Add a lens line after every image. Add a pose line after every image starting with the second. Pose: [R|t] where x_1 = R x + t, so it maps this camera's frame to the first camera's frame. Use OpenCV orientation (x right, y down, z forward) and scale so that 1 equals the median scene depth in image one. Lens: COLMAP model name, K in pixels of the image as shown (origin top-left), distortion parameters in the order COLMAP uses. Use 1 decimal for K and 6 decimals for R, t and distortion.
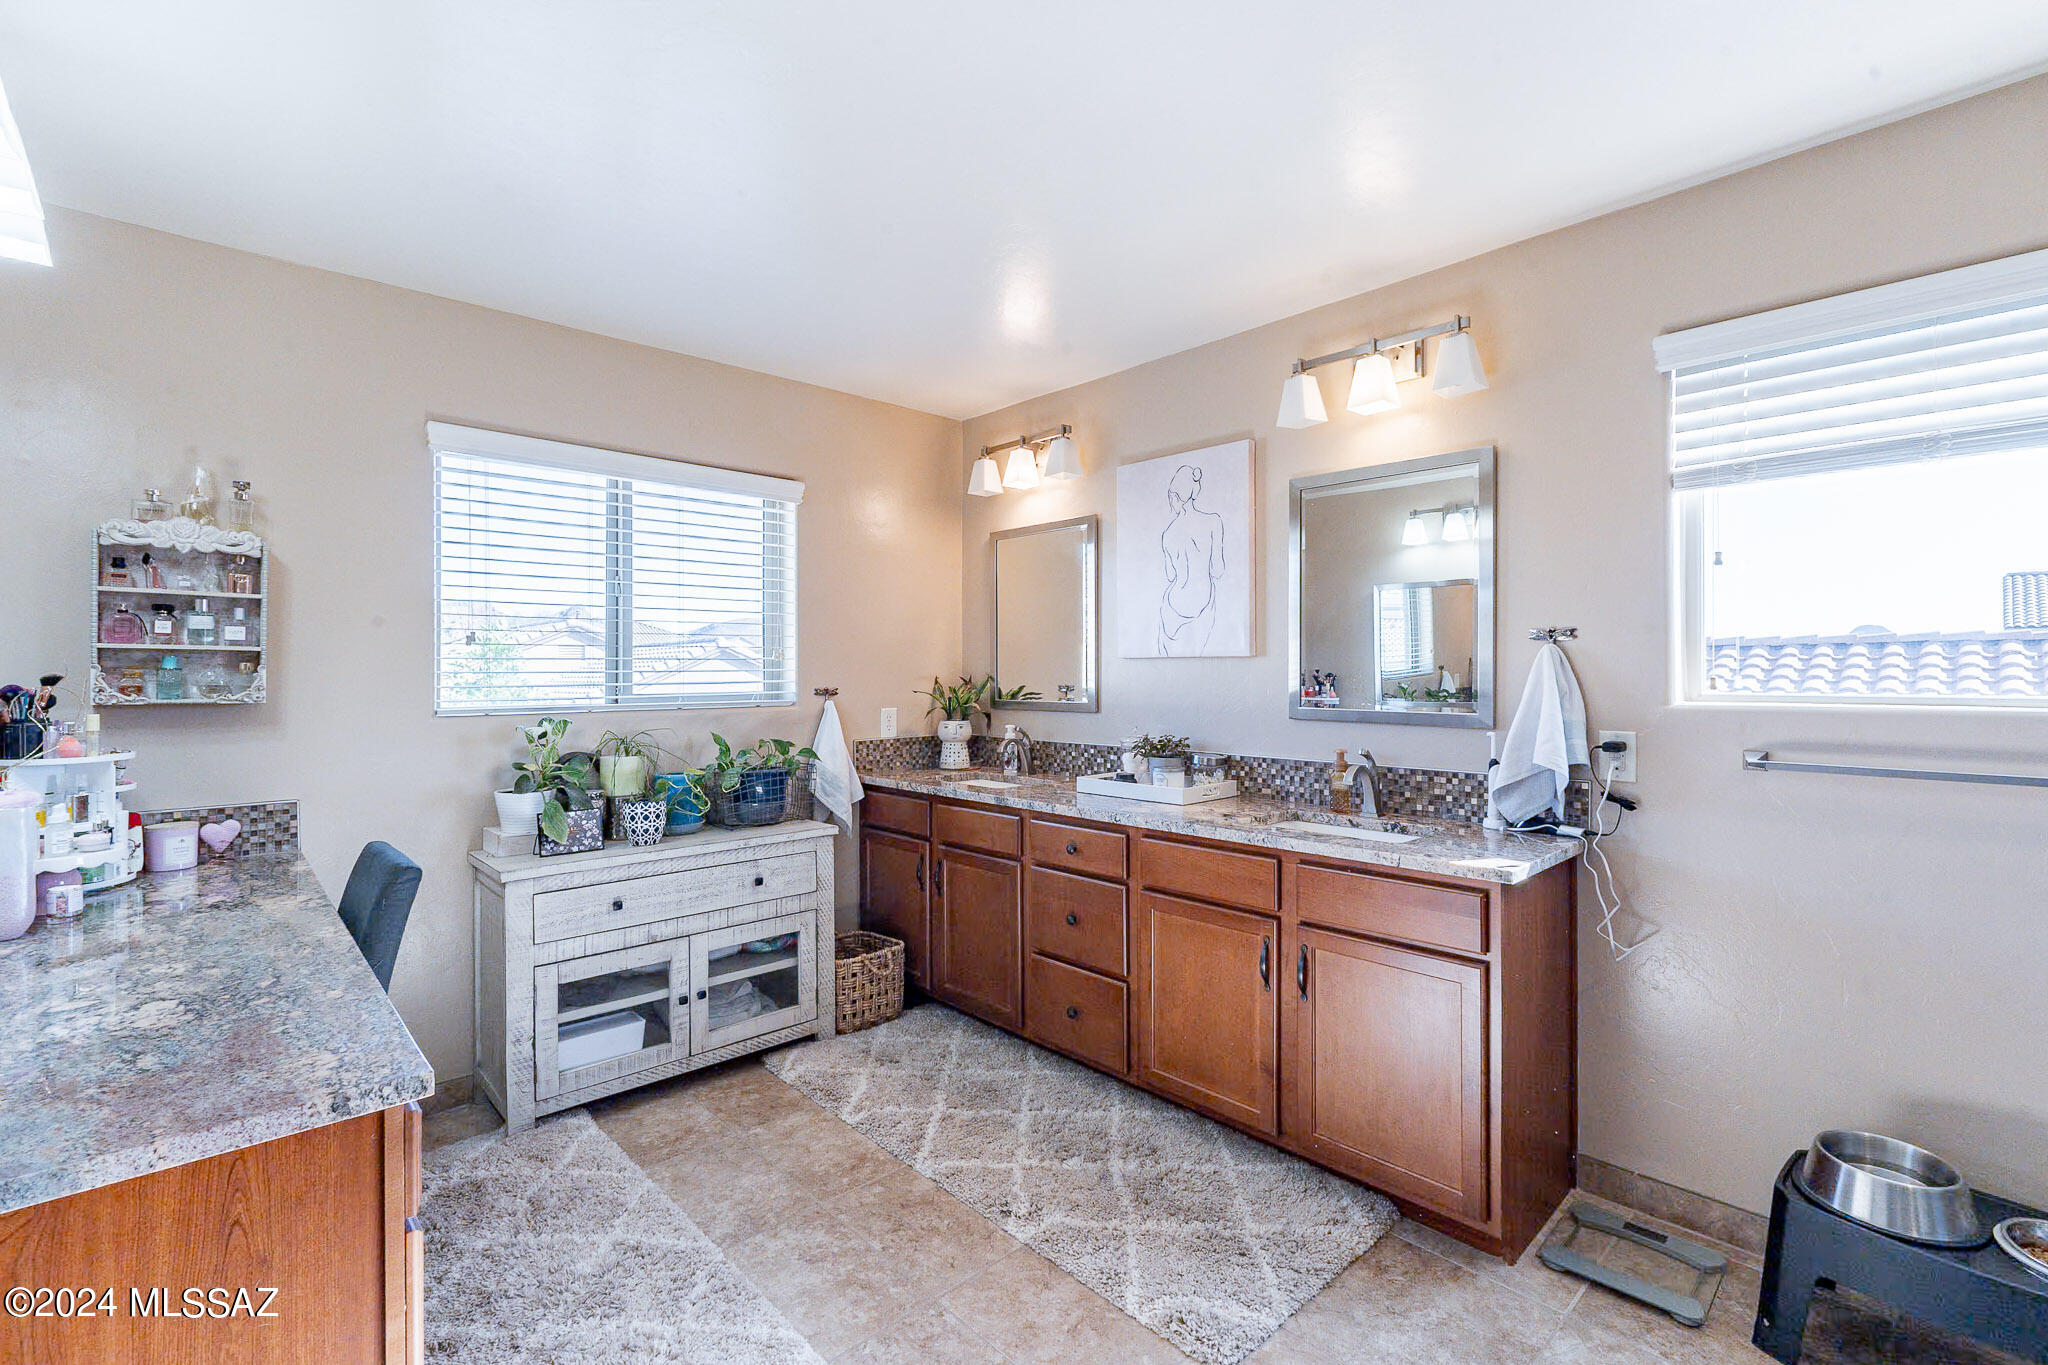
lens RADIAL K [[902.3, 0, 1018.2], [0, 902.3, 675.6], [0, 0, 1]] dist [-0.004283, 0.000244]
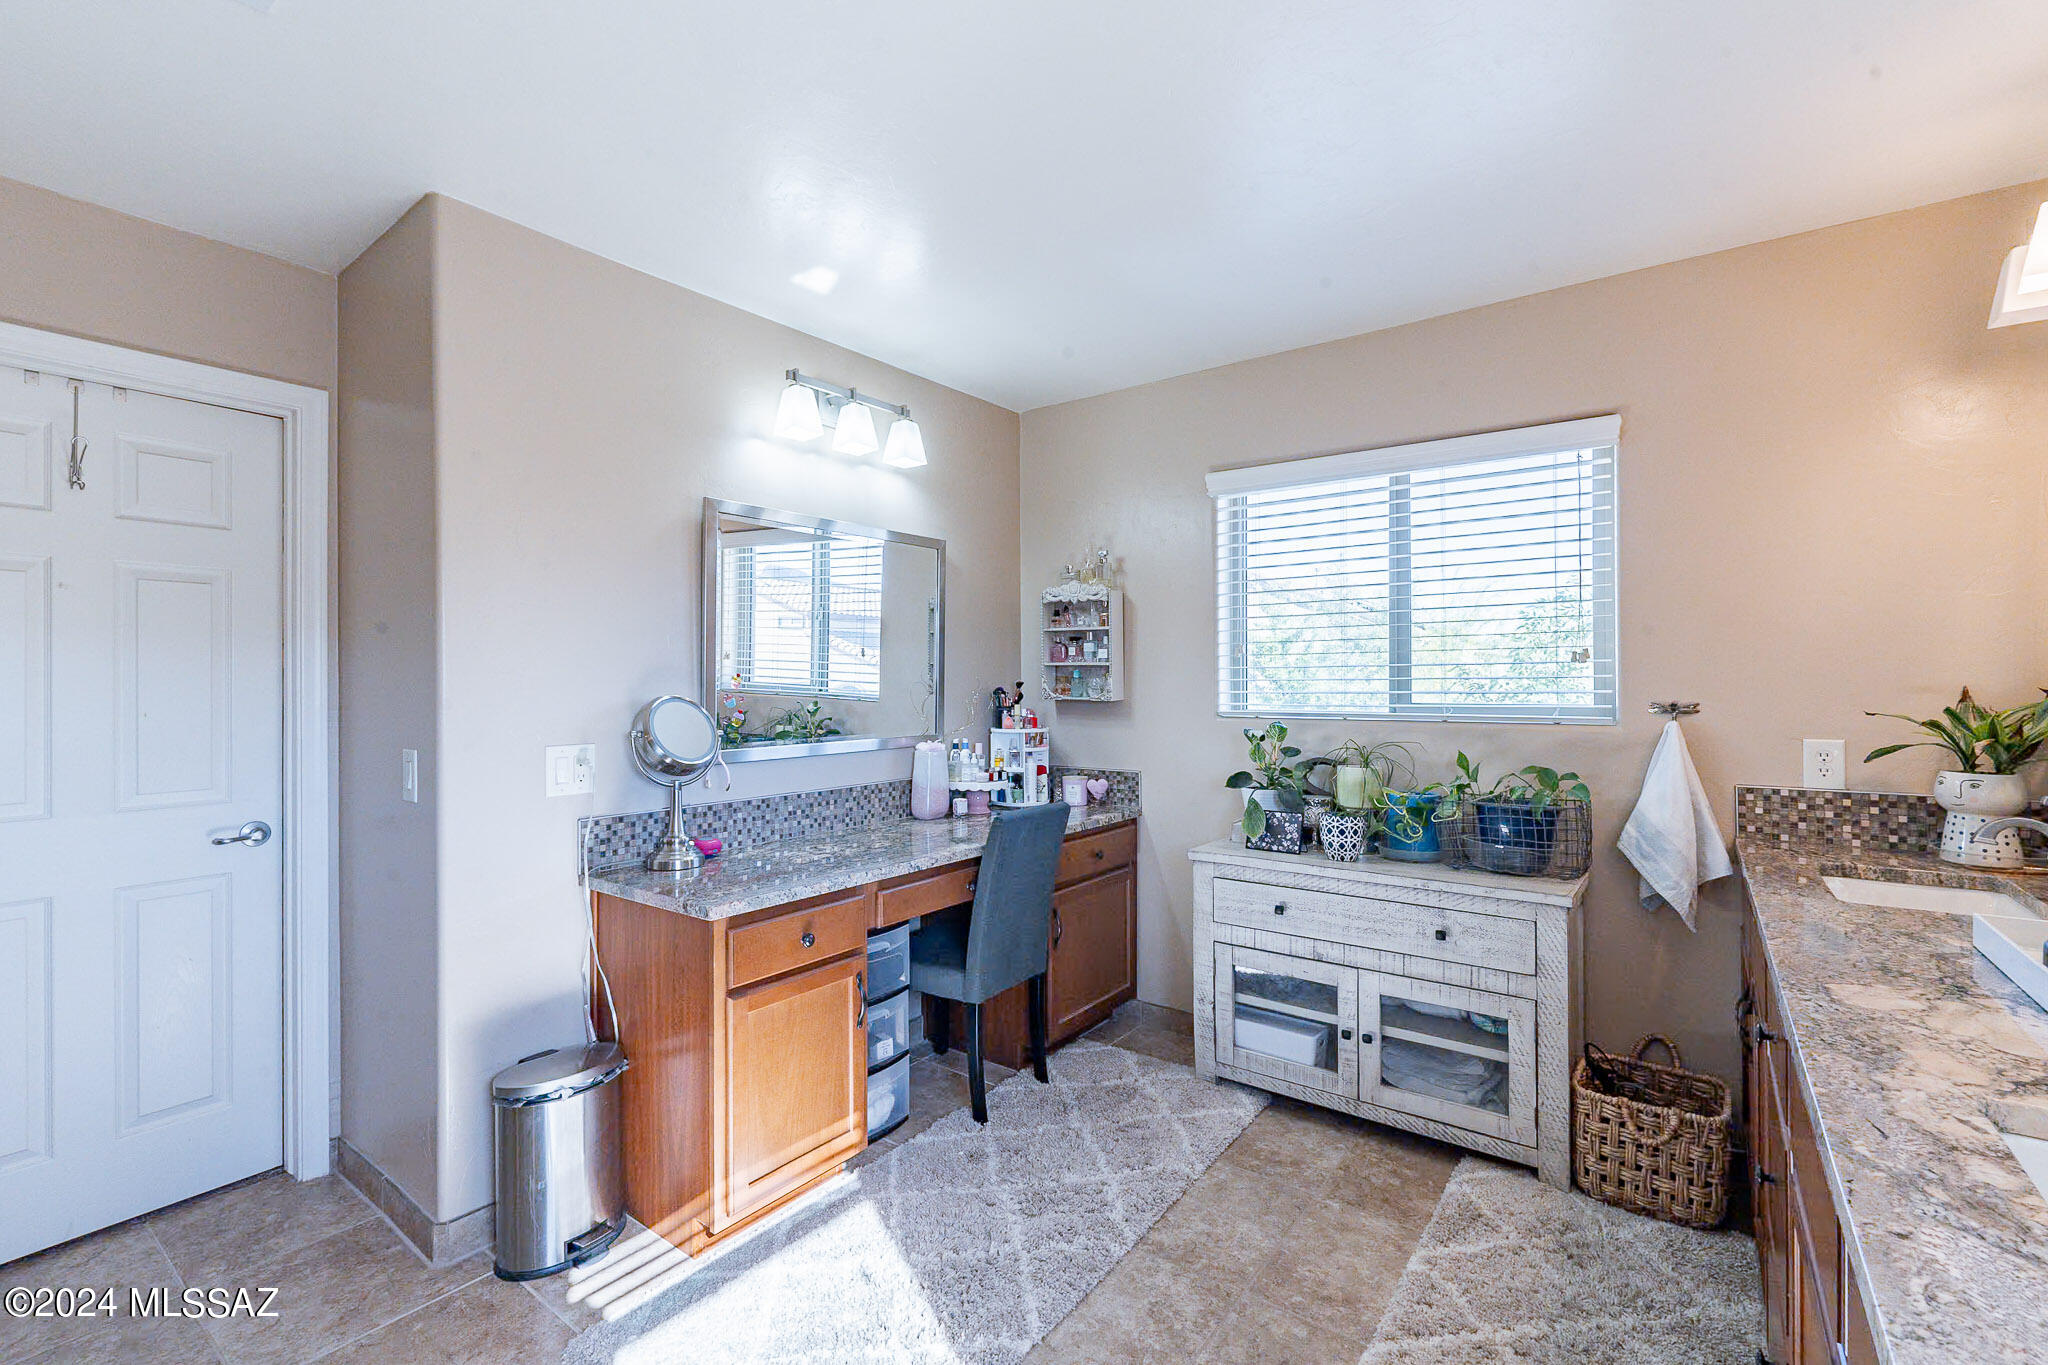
lens RADIAL K [[902.3, 0, 1005.8], [0, 902.3, 676.1], [0, 0, 1]] dist [-0.004283, 0.000244]
pose [[0.170184, 0.001625, -0.985411, 0.447105], [0.001867, 0.999996, 0.001971, -0.010233], [0.985411, -0.002175, 0.170180, 0.462469]]
